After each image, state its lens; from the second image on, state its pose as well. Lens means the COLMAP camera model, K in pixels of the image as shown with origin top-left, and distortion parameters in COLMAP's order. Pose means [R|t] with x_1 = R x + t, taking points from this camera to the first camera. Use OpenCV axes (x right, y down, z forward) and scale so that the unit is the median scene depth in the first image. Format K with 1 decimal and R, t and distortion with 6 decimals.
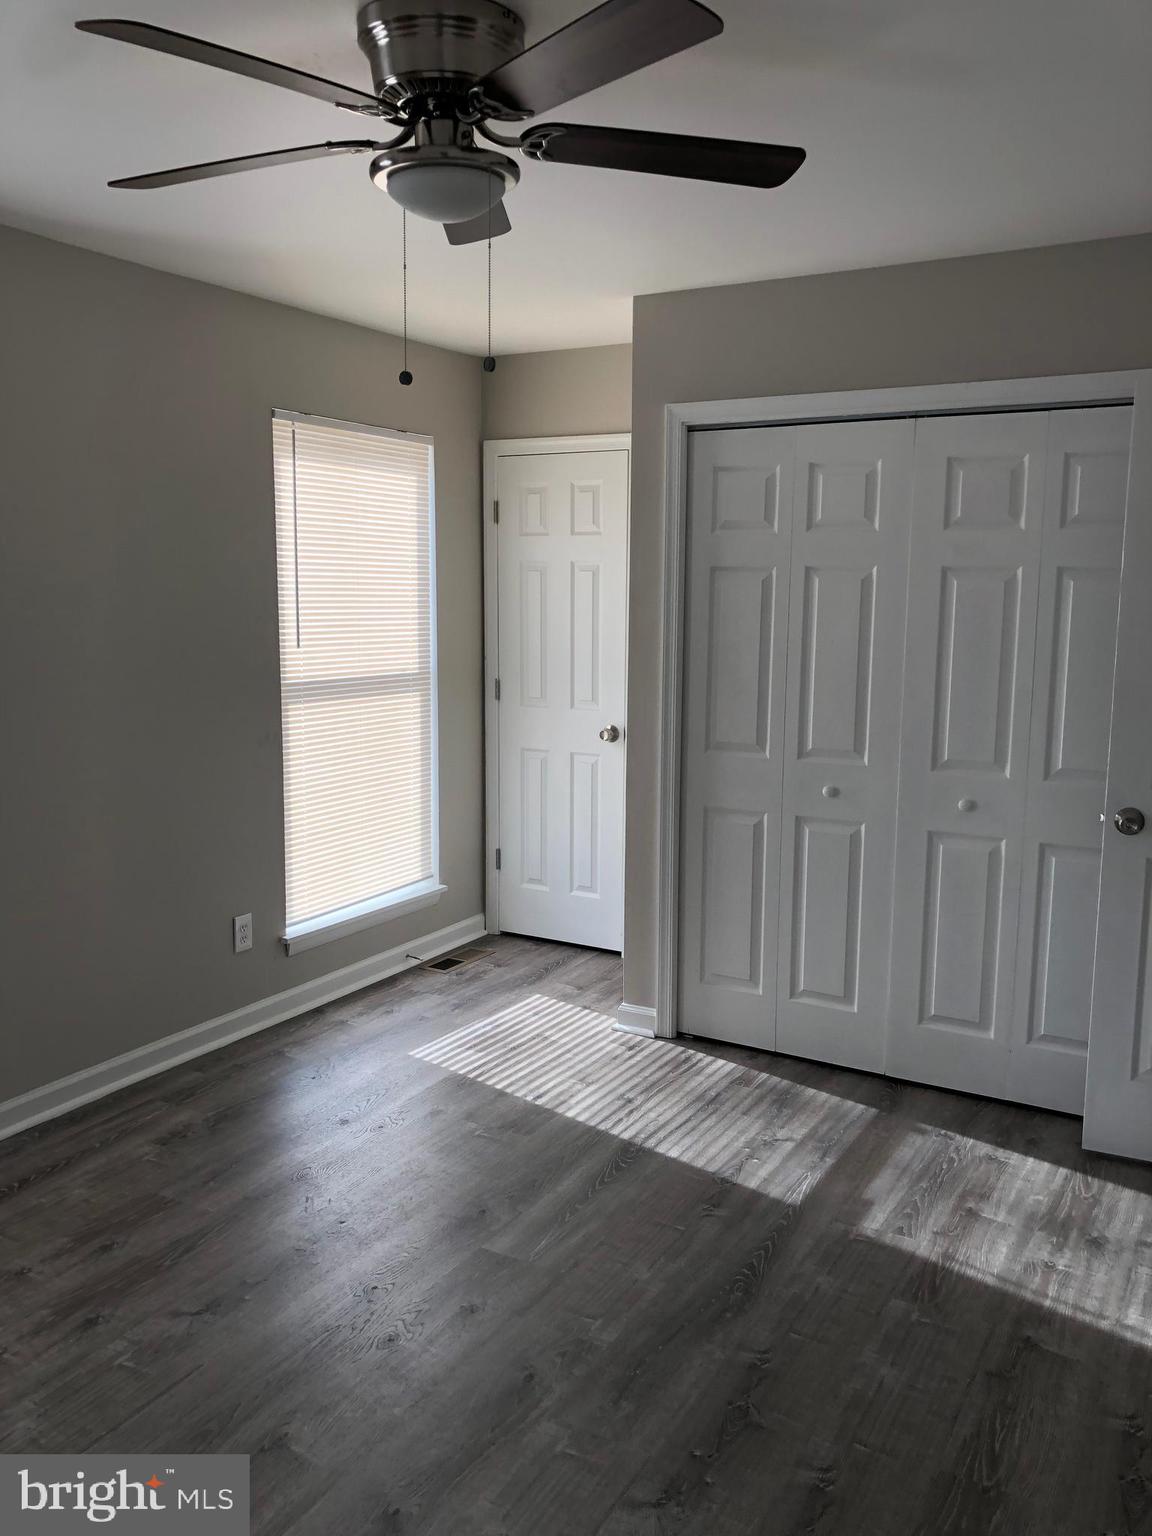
lens RADIAL K [[1266.1, 0, 577.3], [0, 1266.1, 747.6], [0, 0, 1]] dist [0.010986, 0.010424]
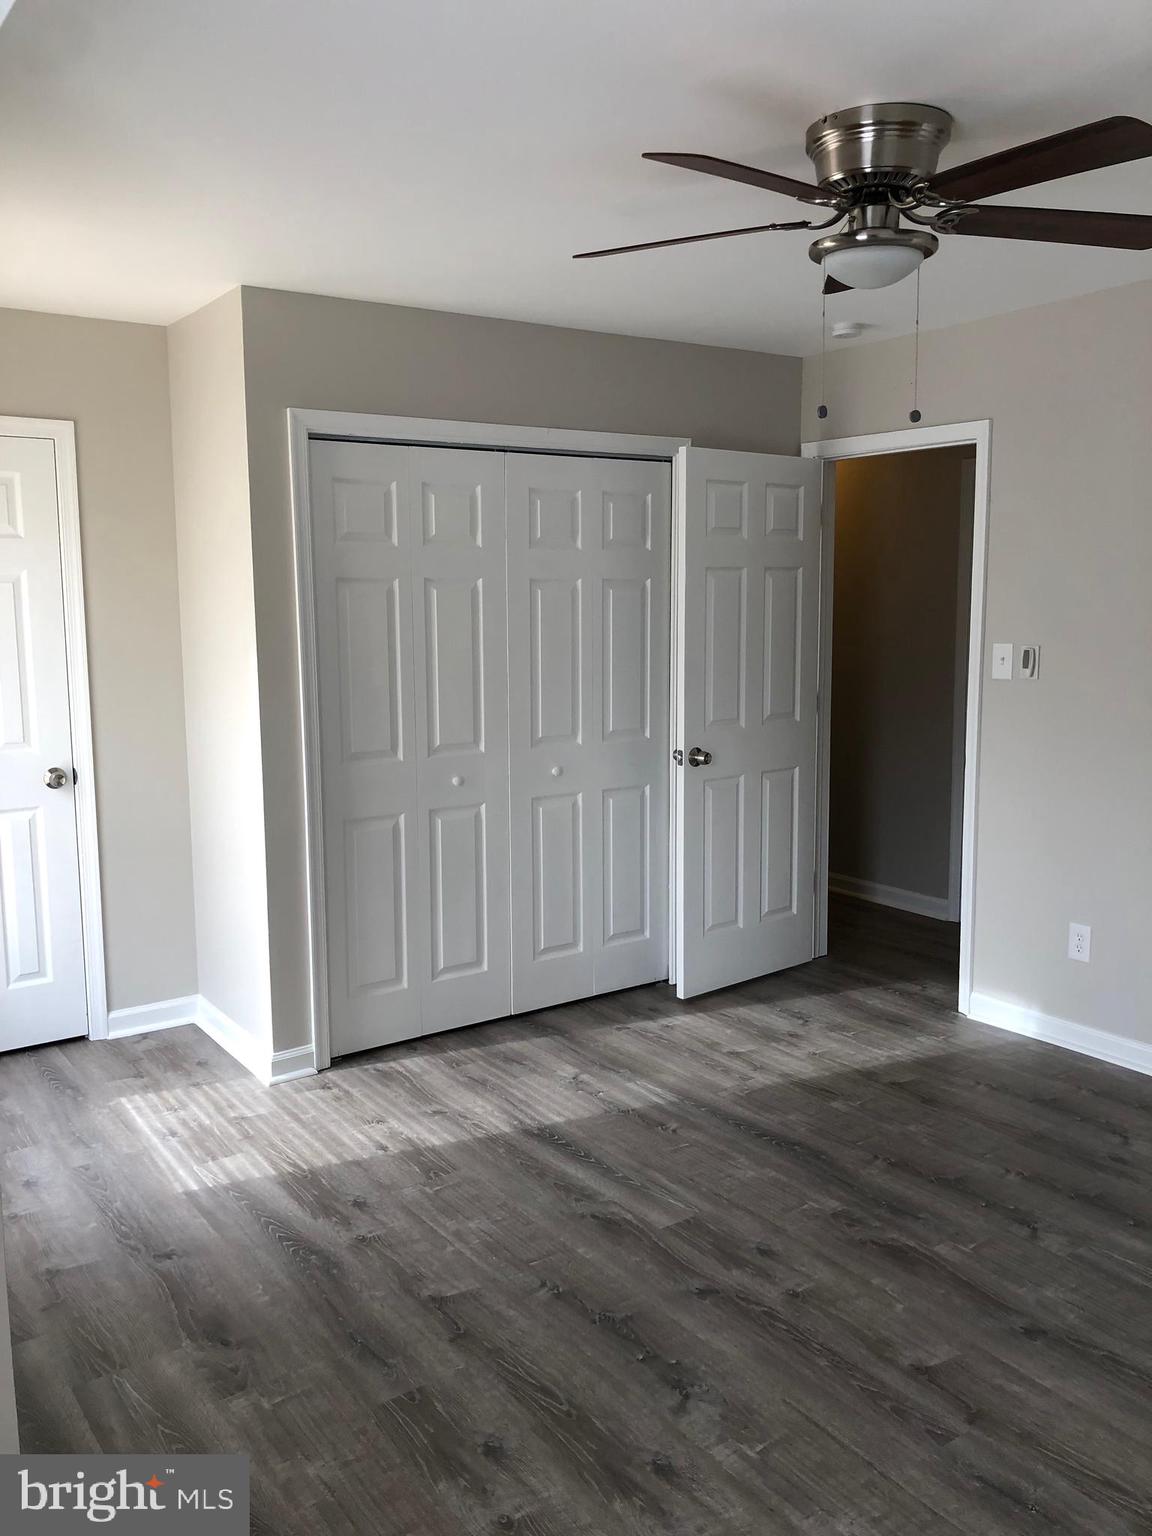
lens RADIAL K [[1254.9, 0, 576.0], [0, 1254.9, 768.0], [0, 0, 1]] dist [0.017847, 0.004590]
pose [[0.429526, -0.146948, 0.891018, -0.755213], [0.135341, 0.986003, 0.097370, -0.071797], [-0.892855, 0.078768, 0.443402, 0.440519]]
